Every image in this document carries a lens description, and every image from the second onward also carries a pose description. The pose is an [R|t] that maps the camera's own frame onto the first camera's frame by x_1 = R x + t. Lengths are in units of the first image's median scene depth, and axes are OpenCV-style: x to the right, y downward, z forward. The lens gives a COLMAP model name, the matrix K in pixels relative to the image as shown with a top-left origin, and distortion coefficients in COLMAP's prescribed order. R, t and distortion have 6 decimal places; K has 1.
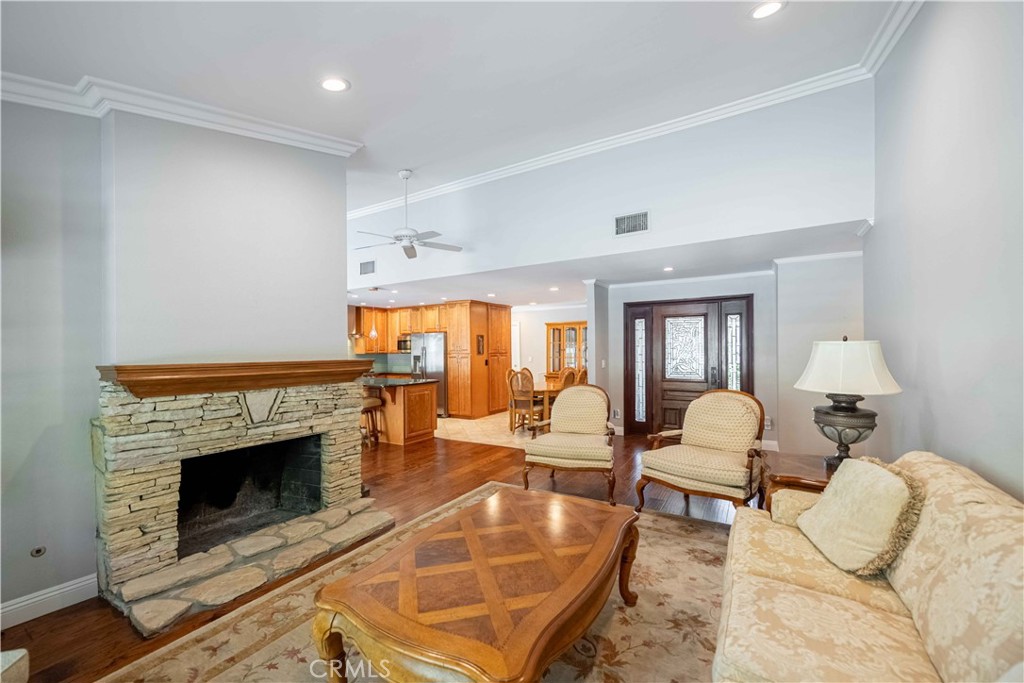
lens RADIAL K [[403.5, 0, 511.8], [0, 403.5, 356.7], [0, 0, 1]] dist [-0.000752, -0.000027]
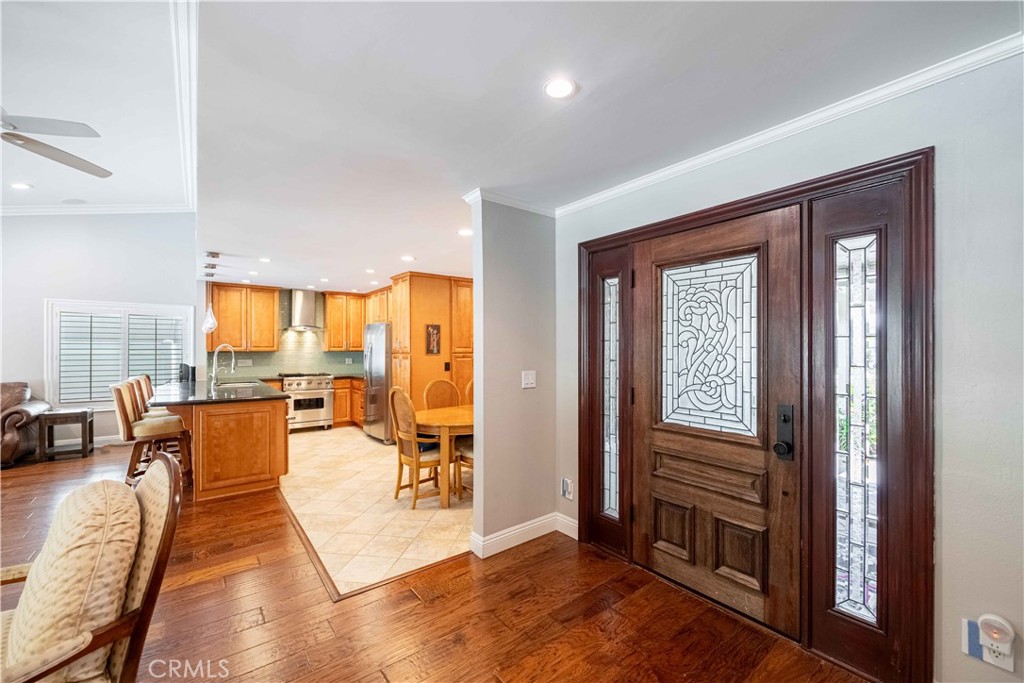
lens RADIAL K [[412.8, 0, 511.1], [0, 412.8, 351.0], [0, 0, 1]] dist [-0.000375, -0.000210]
pose [[0.931040, 0.011137, -0.364747, 0.288617], [-0.015205, 0.999850, -0.008281, -0.007387], [0.364600, 0.013256, 0.931070, 0.420872]]
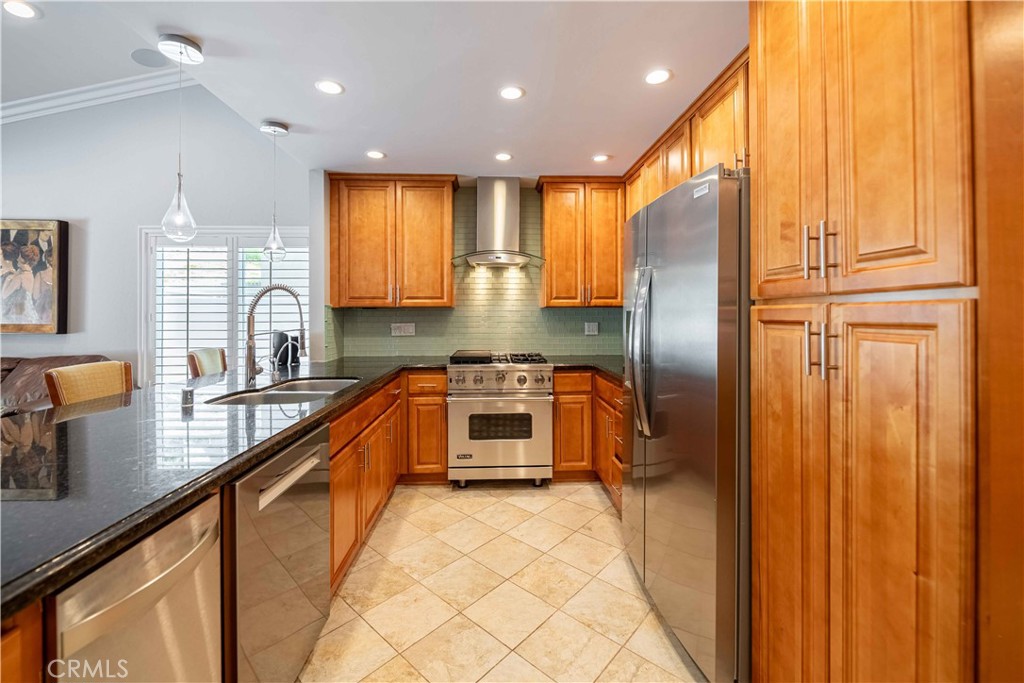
lens RADIAL K [[416.2, 0, 507.0], [0, 416.2, 316.8], [0, 0, 1]] dist [-0.001132, -0.000214]
pose [[0.555916, 0.012078, -0.831150, -0.080983], [-0.016083, 0.999864, 0.003773, 0.000616], [0.831083, 0.011270, 0.556035, 0.842671]]
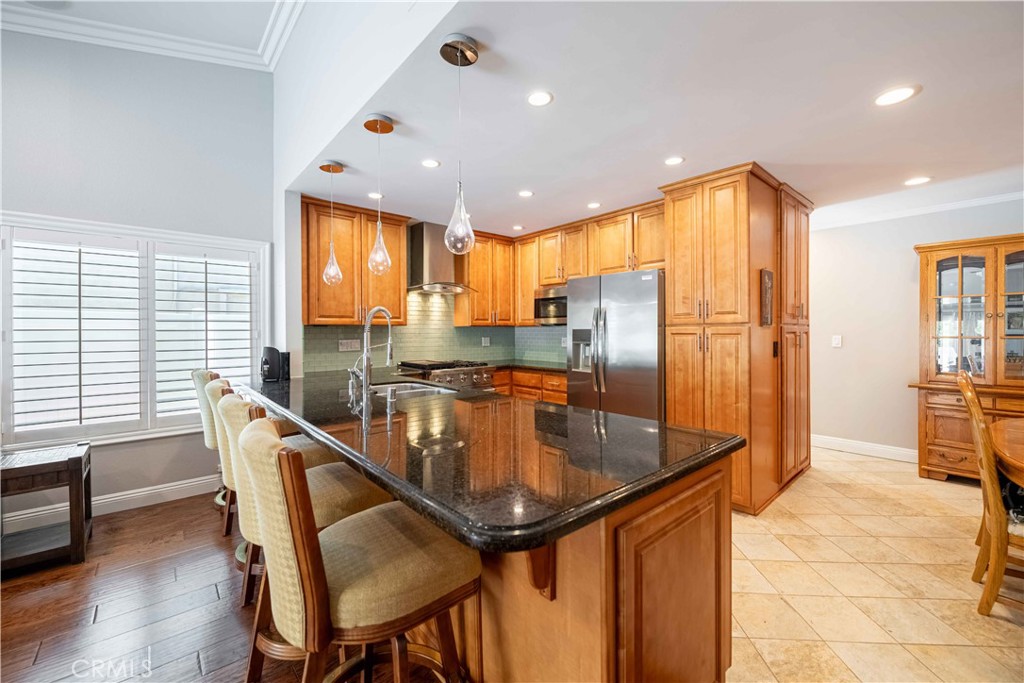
lens RADIAL K [[408.4, 0, 512.0], [0, 408.4, 341.5], [0, 0, 1]] dist [-0.000808, -0.000073]
pose [[0.954487, 0.012473, -0.297990, -0.184912], [-0.009376, 0.999886, 0.011819, 0.005615], [0.298104, -0.008488, 0.954496, 0.596285]]
